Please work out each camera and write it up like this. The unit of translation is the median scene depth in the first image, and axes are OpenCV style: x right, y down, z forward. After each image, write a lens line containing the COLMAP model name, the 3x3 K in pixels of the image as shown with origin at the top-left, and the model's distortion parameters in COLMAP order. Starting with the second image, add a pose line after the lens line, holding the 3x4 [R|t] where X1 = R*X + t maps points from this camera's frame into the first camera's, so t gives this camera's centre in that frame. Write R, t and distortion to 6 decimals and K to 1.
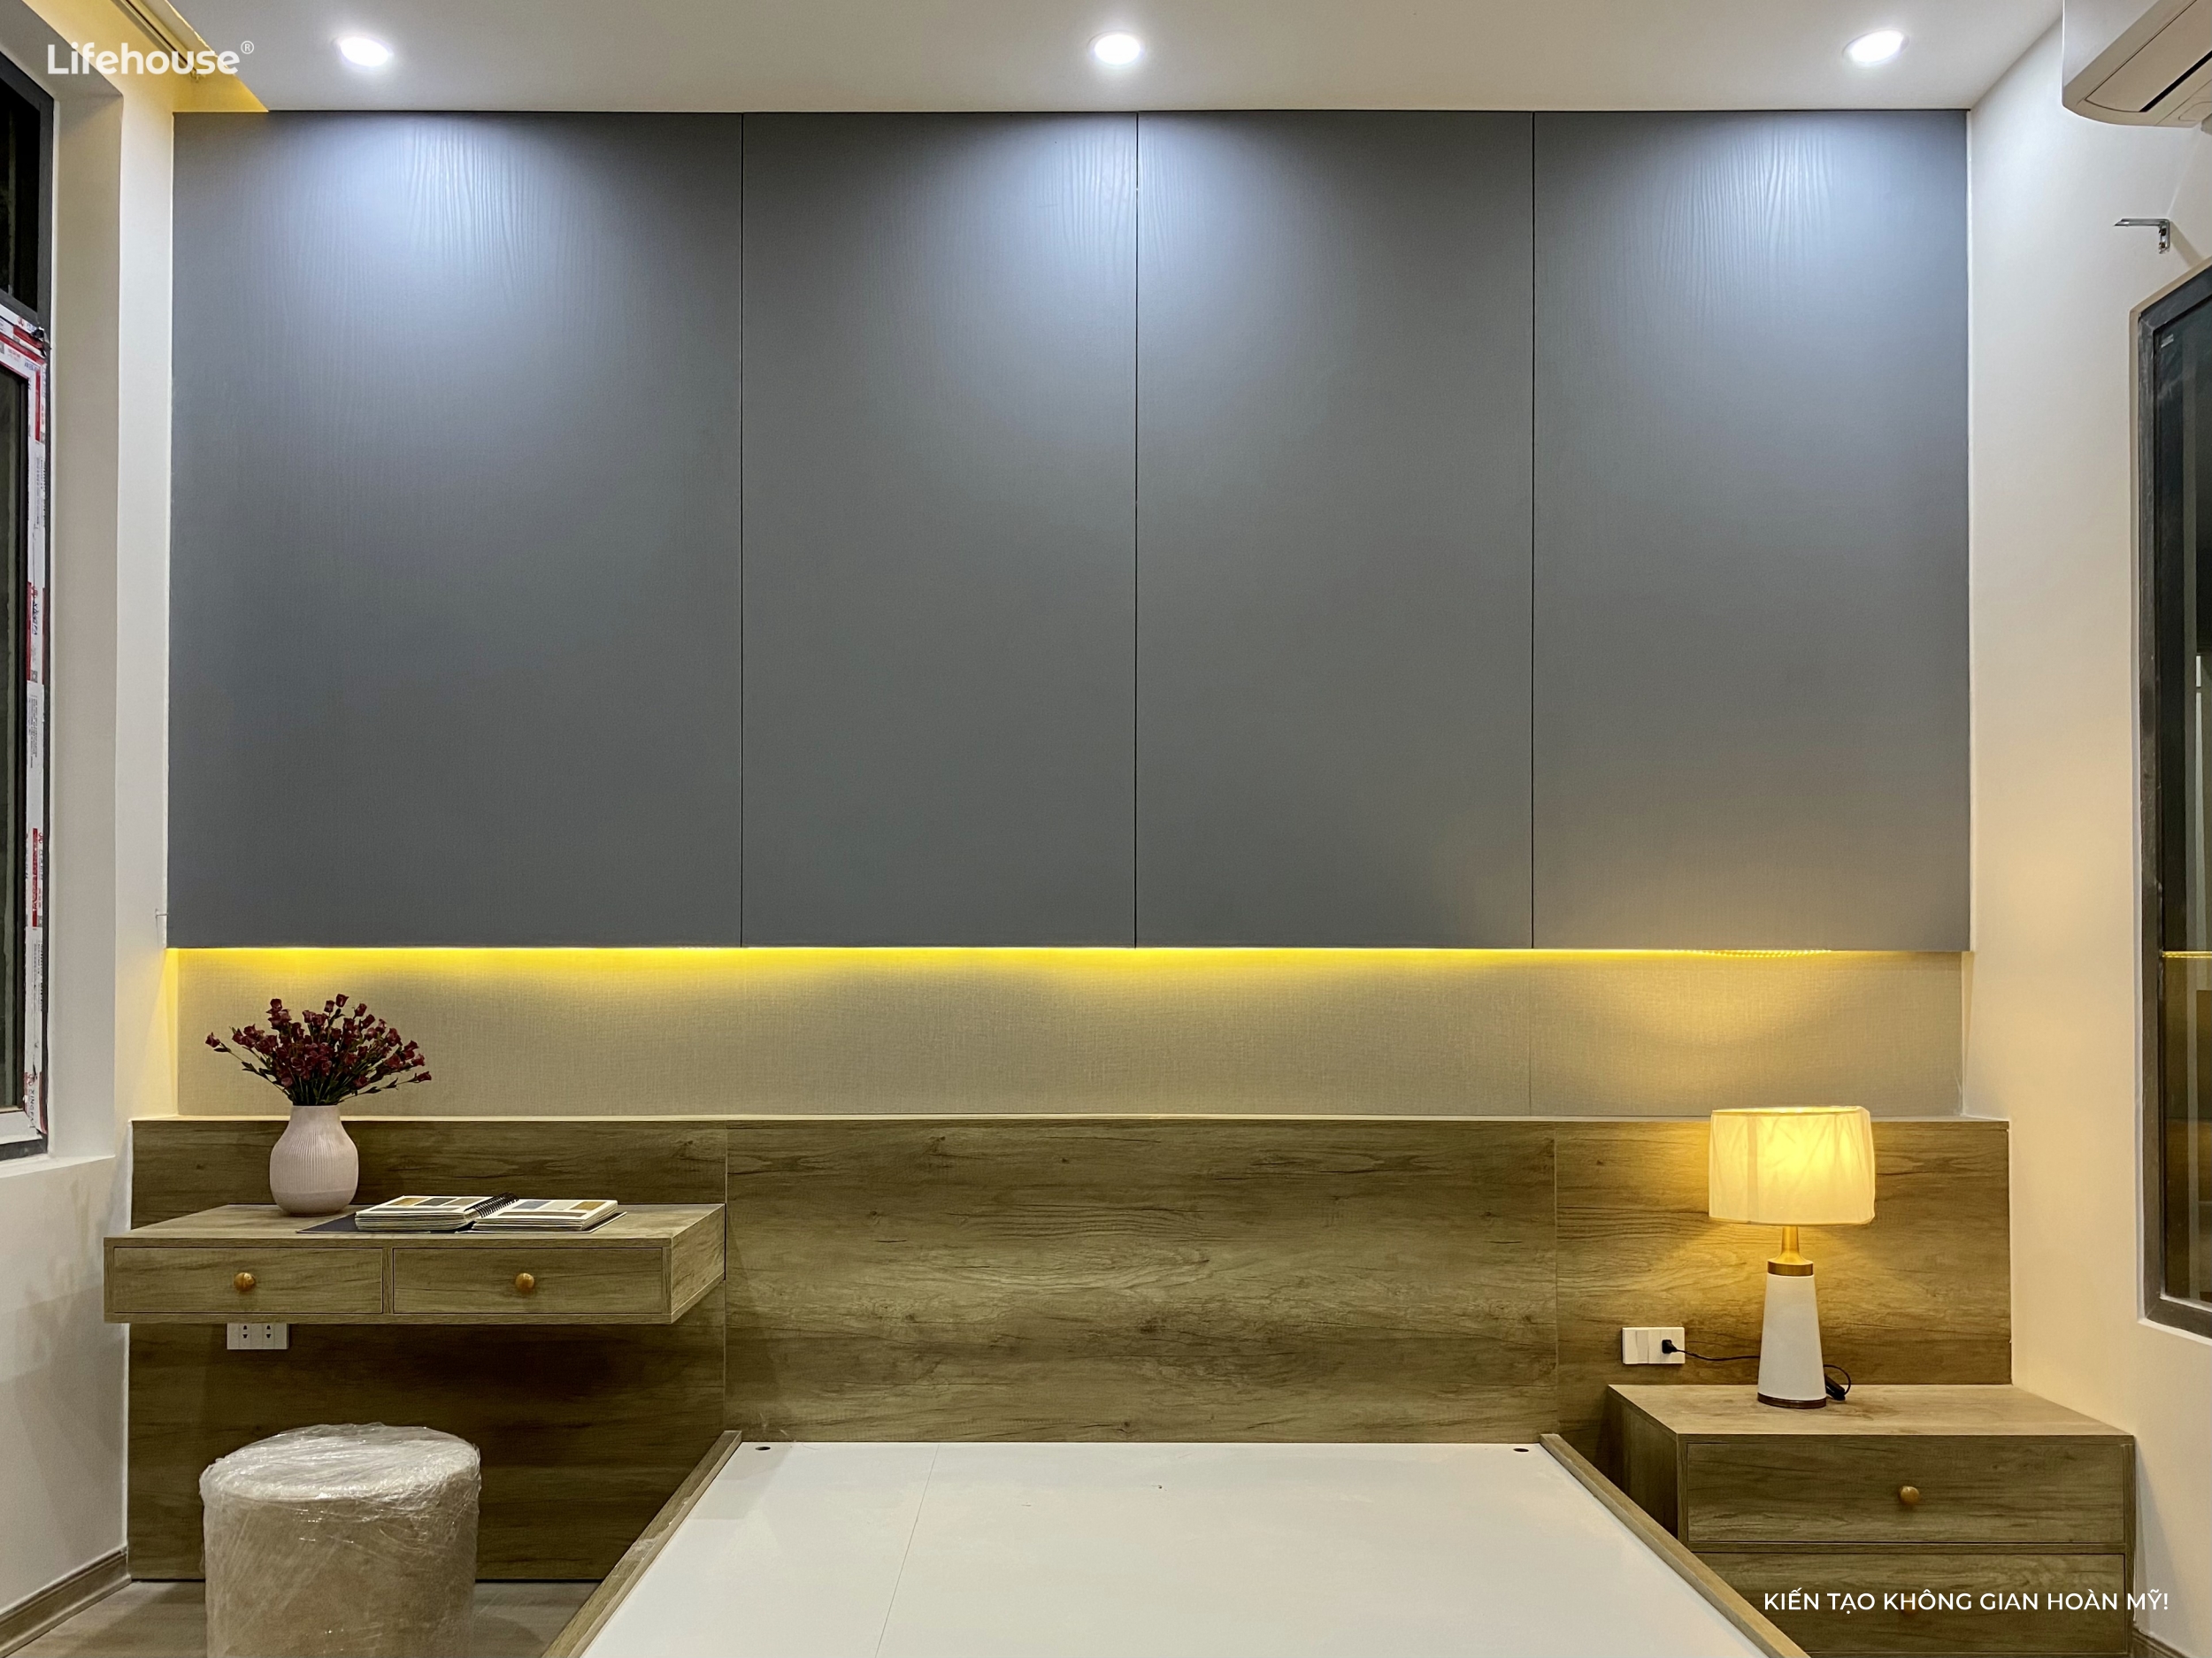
lens RADIAL K [[1709.8, 0, 1070.2], [0, 1709.8, 826.6], [0, 0, 1]] dist [-0.004776, -0.010316]
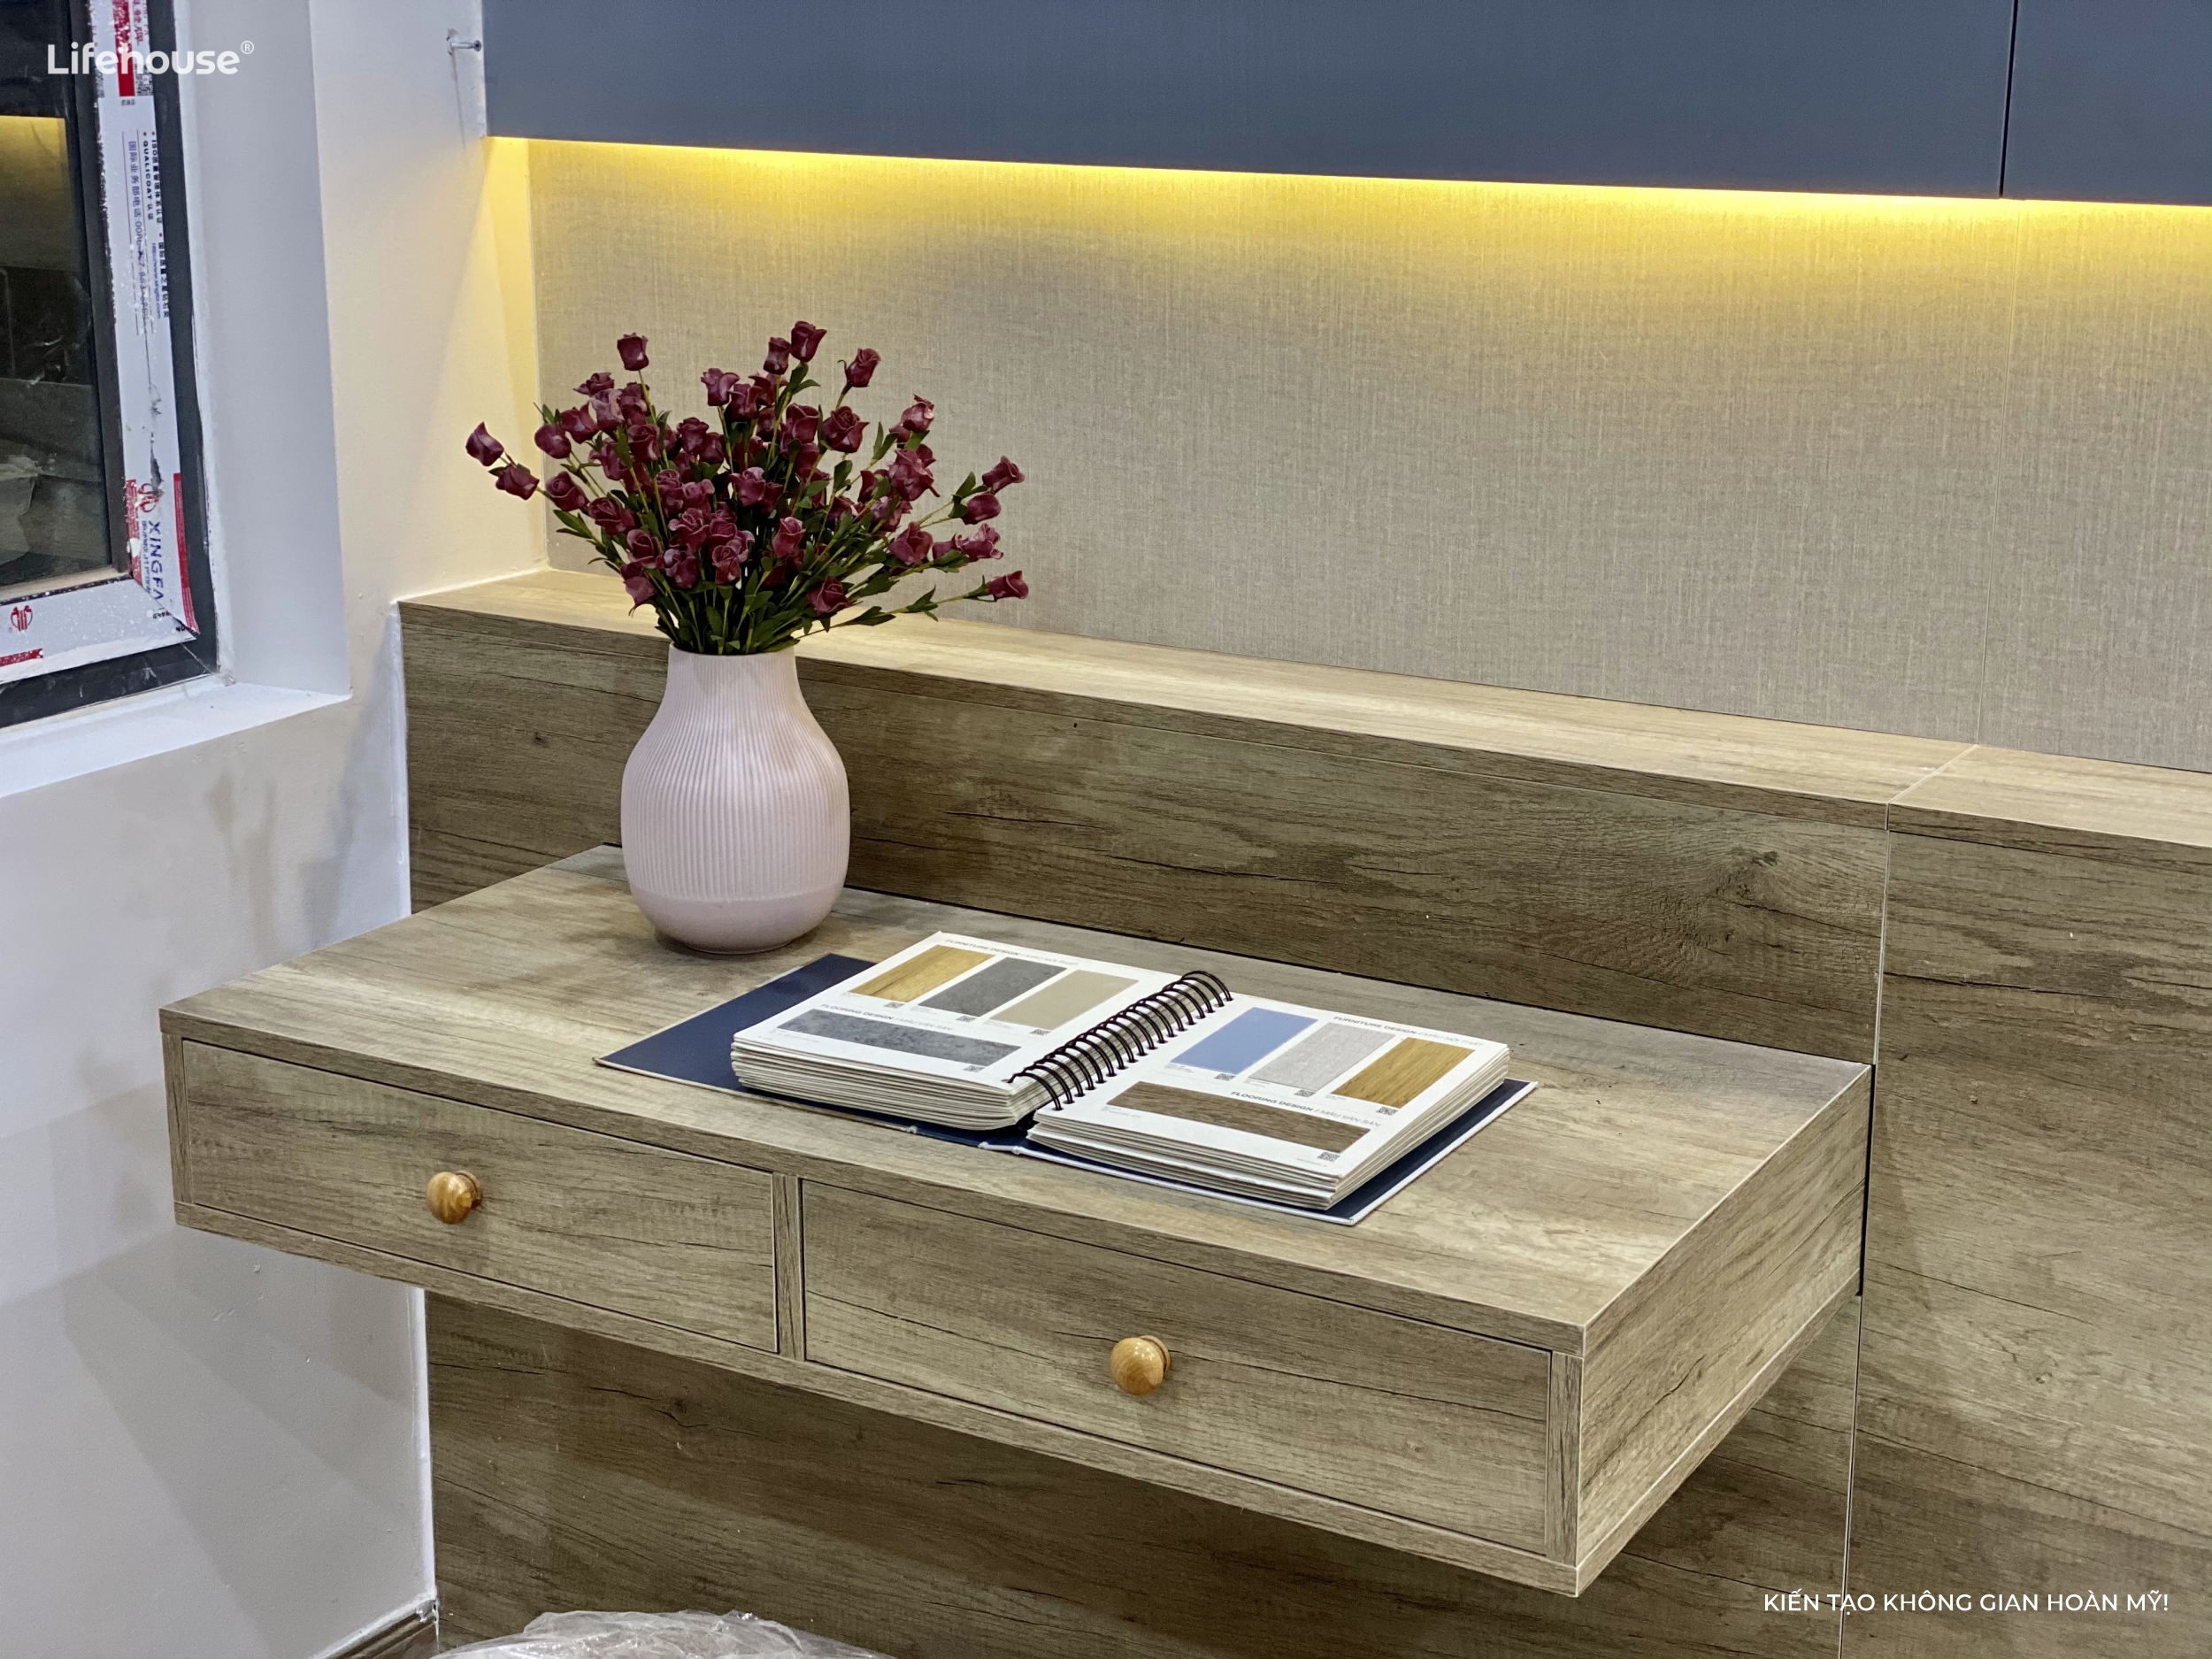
lens RADIAL K [[3345.1, 0, 1050.9], [0, 3345.1, 762.2], [0, 0, 1]] dist [0.147975, -0.197878]
pose [[0.858186, 0.127966, -0.497134, -0.032893], [0.041530, 0.947950, 0.315701, -0.031447], [0.511657, -0.291576, 0.808202, 0.453233]]
